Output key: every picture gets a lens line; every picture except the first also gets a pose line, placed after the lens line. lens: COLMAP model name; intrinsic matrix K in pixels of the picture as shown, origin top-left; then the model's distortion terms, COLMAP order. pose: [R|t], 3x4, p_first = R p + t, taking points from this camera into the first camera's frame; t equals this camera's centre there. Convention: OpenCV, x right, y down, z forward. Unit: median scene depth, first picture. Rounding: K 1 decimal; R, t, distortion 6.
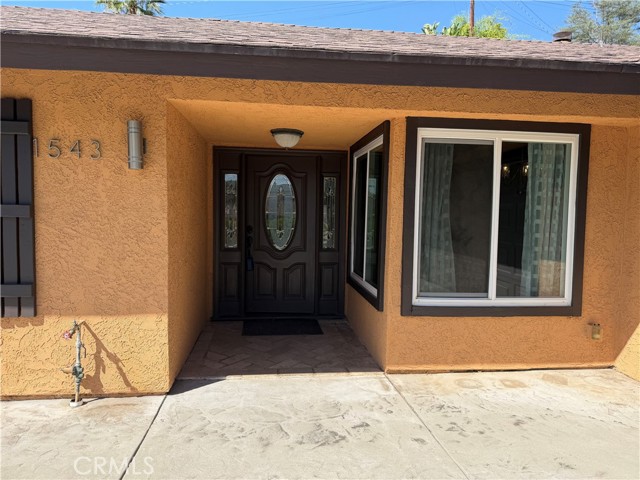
lens RADIAL K [[454.3, 0, 320.0], [0, 454.3, 240.0], [0, 0, 1]] dist [0.078364, -0.068072]
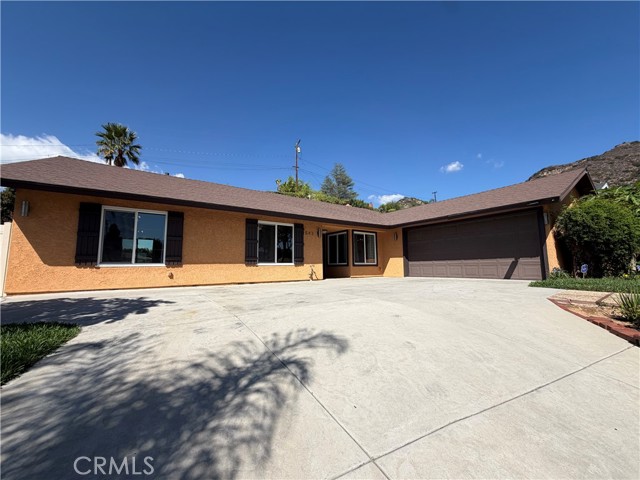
lens RADIAL K [[256.9, 0, 320.0], [0, 256.9, 240.0], [0, 0, 1]] dist [-0.000900, -0.000081]
pose [[0.878966, 0.025157, 0.476220, -1.557906], [0.050361, 0.988127, -0.145151, 0.275345], [-0.474218, 0.151566, 0.867263, -1.414654]]
